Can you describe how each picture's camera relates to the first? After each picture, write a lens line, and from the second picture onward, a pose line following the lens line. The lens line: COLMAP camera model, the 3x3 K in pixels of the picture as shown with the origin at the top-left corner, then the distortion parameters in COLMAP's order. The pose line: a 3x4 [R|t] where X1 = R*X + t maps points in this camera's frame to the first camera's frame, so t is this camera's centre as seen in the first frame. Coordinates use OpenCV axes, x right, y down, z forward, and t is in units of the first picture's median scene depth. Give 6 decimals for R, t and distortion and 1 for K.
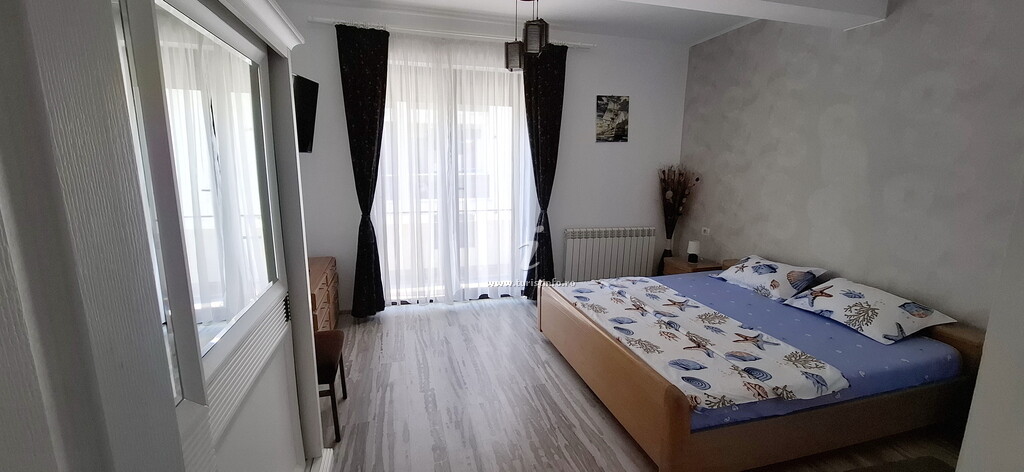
lens RADIAL K [[408.9, 0, 510.0], [0, 408.9, 232.1], [0, 0, 1]] dist [-0.001883, 0.000257]
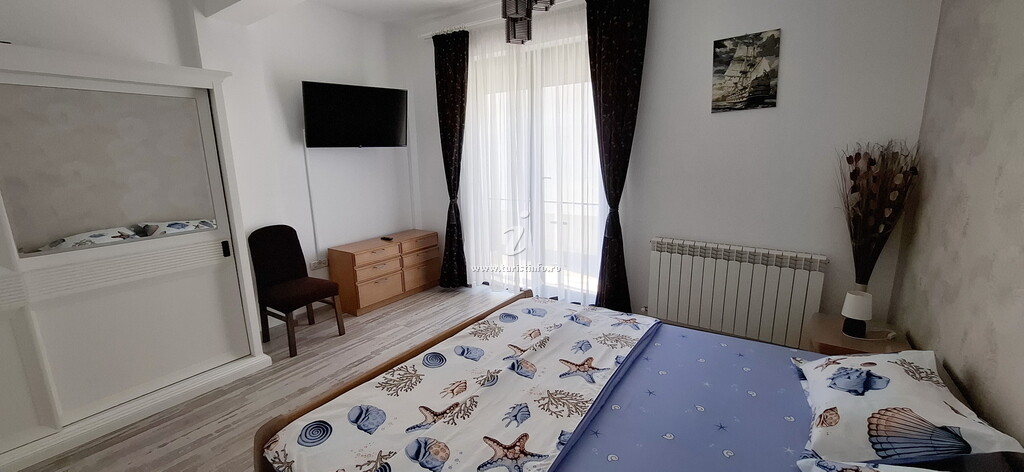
lens RADIAL K [[408.9, 0, 510.0], [0, 408.9, 232.1], [0, 0, 1]] dist [-0.001883, 0.000257]
pose [[0.638458, 0.125873, -0.759294, 0.631997], [-0.106408, 0.991498, 0.074893, -0.053004], [0.762265, 0.032979, 0.646424, 0.398348]]
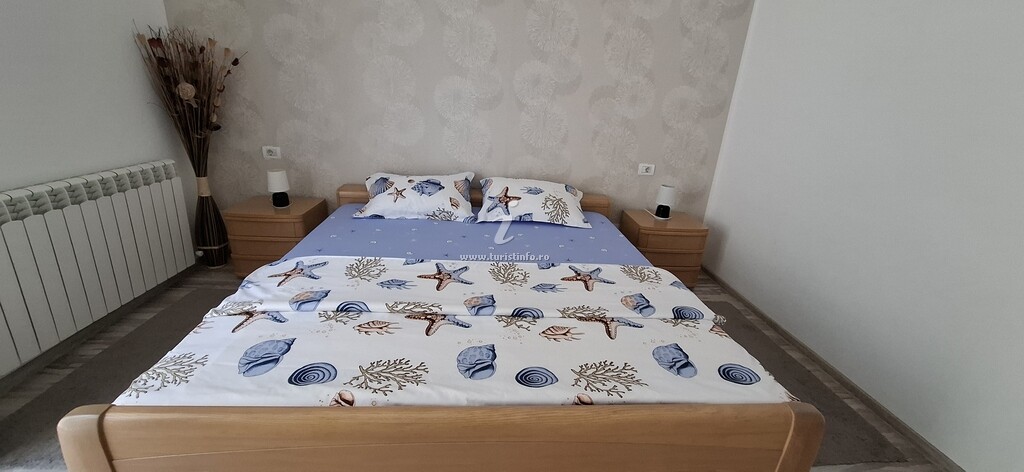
lens RADIAL K [[408.9, 0, 510.0], [0, 408.9, 232.1], [0, 0, 1]] dist [-0.001883, 0.000257]
pose [[0.204840, -0.321586, 0.924458, -0.069374], [0.116442, 0.945785, 0.303204, -0.039567], [-0.971845, 0.045537, 0.231180, 0.614542]]
